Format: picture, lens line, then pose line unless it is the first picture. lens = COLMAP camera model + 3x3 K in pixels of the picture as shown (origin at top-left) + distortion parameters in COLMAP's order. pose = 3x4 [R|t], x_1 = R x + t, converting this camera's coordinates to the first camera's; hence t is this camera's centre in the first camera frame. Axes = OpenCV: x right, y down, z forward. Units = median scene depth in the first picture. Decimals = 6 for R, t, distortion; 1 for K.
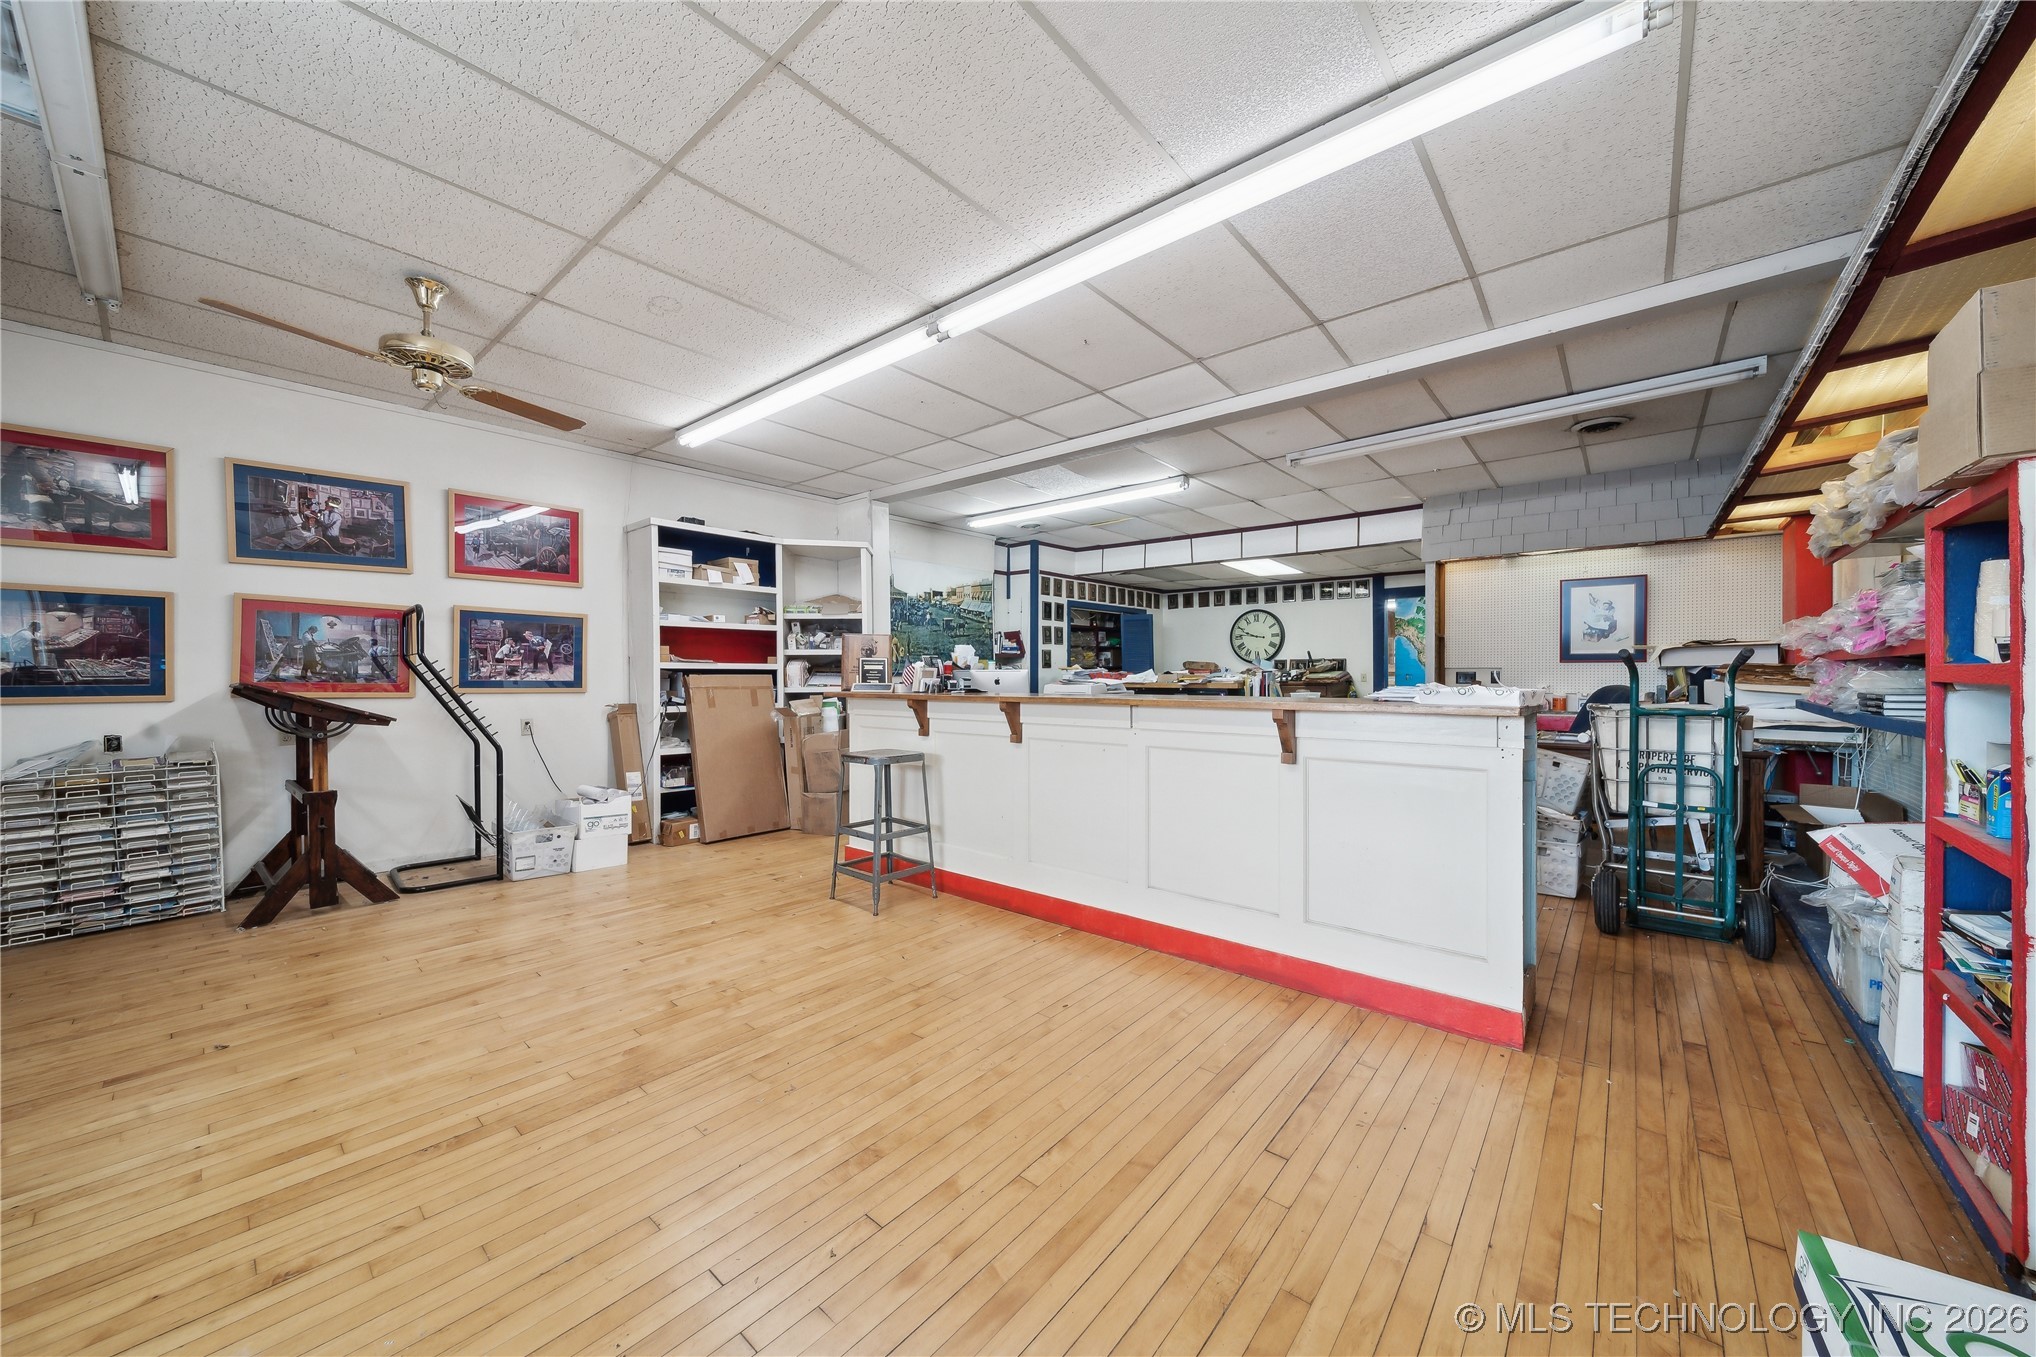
lens RADIAL K [[714.5, 0, 1017.9], [0, 714.5, 681.2], [0, 0, 1]] dist [-0.000471, -0.001928]
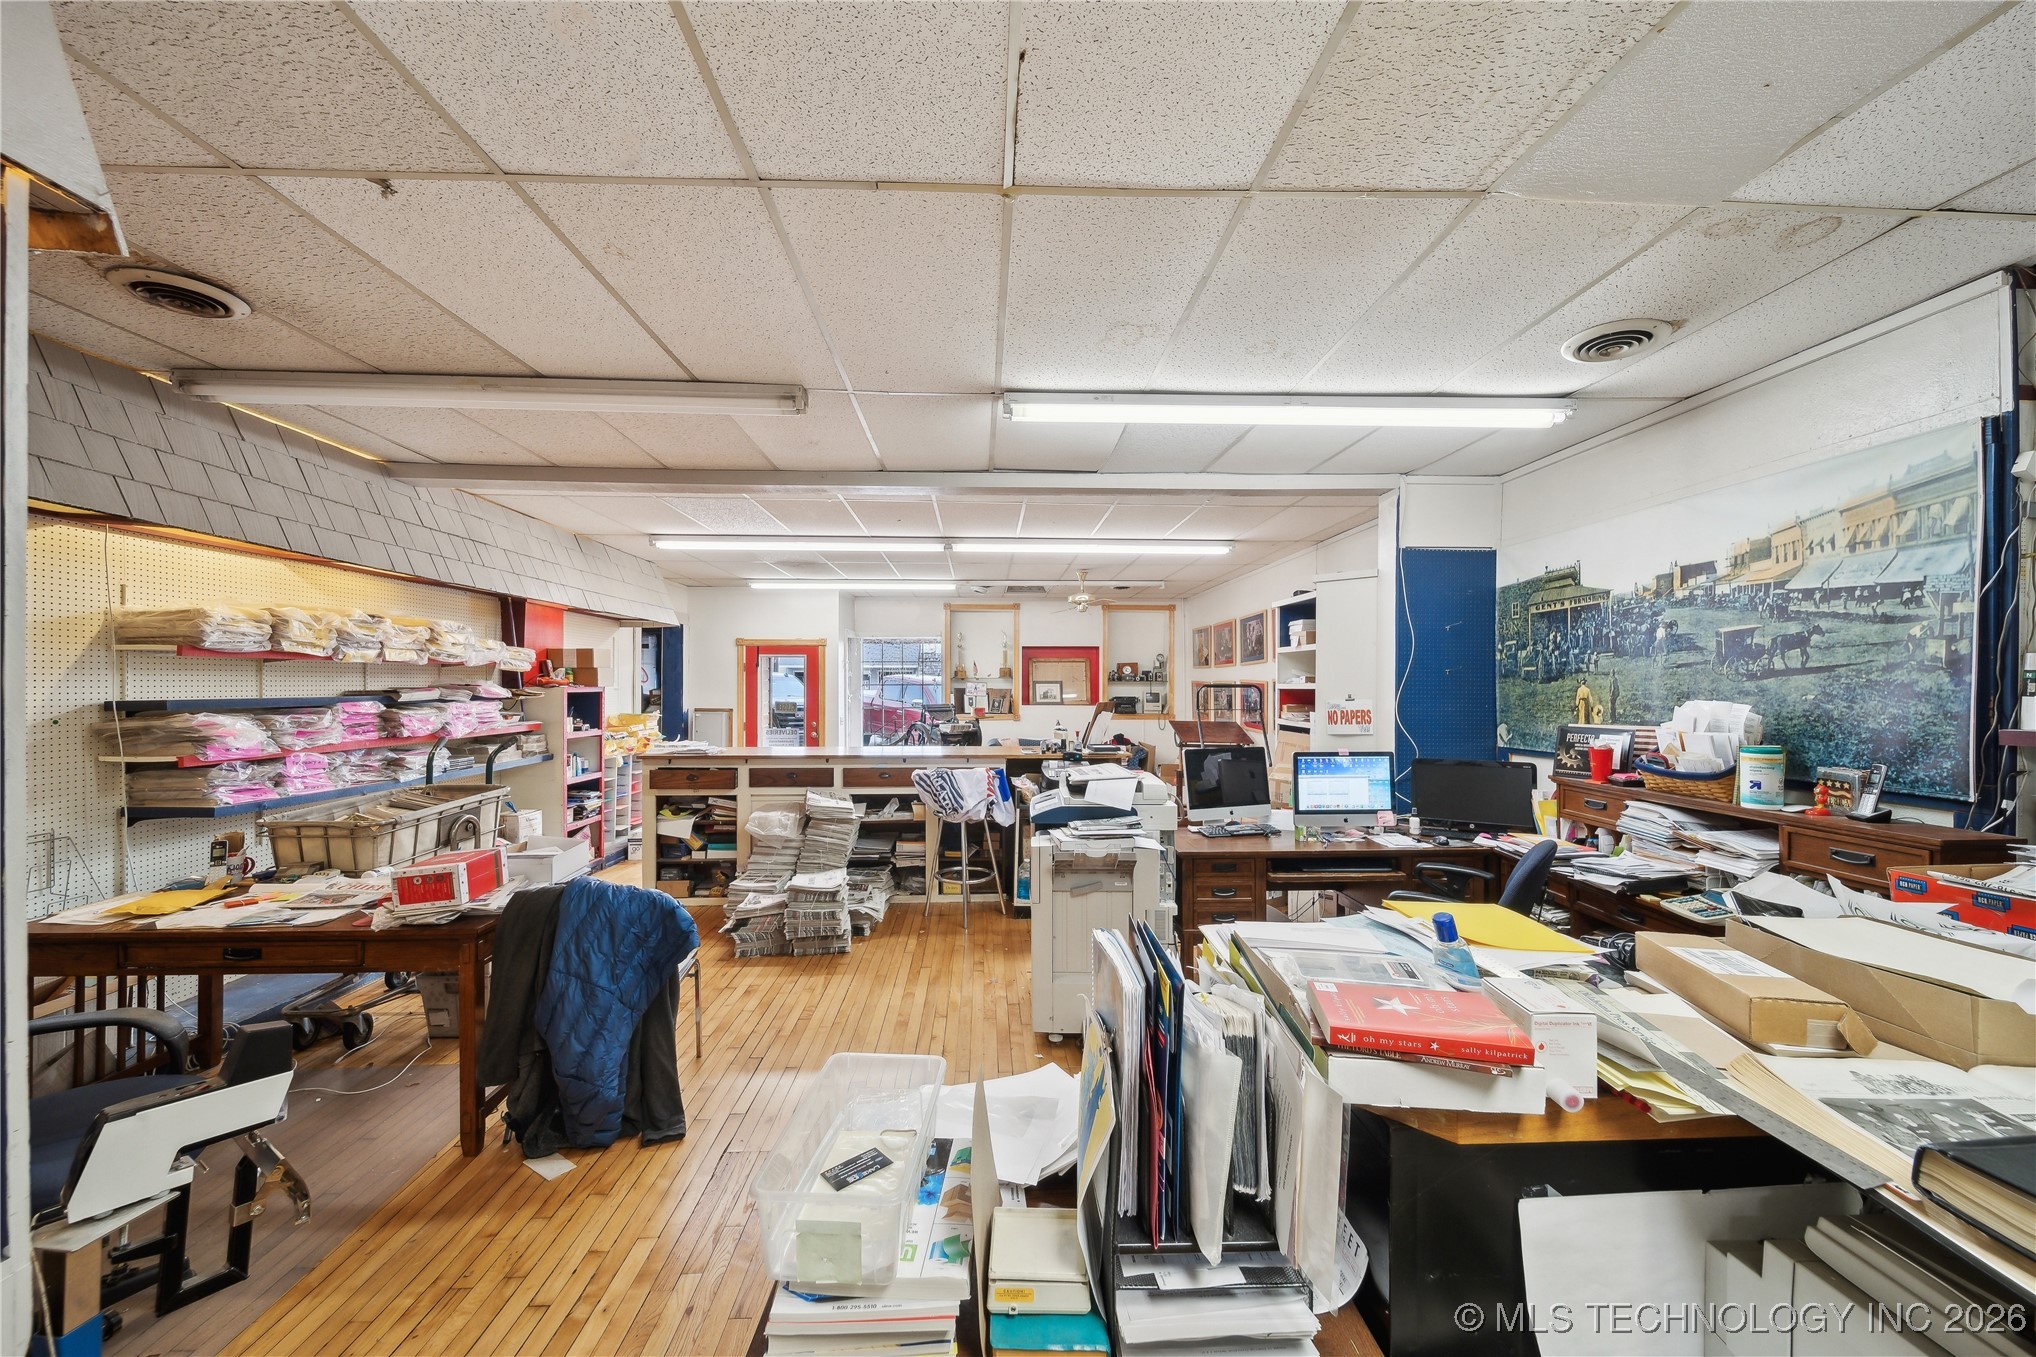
lens RADIAL K [[714.5, 0, 1012.7], [0, 714.5, 687.4], [0, 0, 1]] dist [-0.000471, -0.001928]
pose [[-0.731206, 0.006158, -0.682129, 0.620670], [-0.003768, 0.999908, 0.013066, -0.086887], [0.682146, 0.012124, -0.731115, 1.471364]]
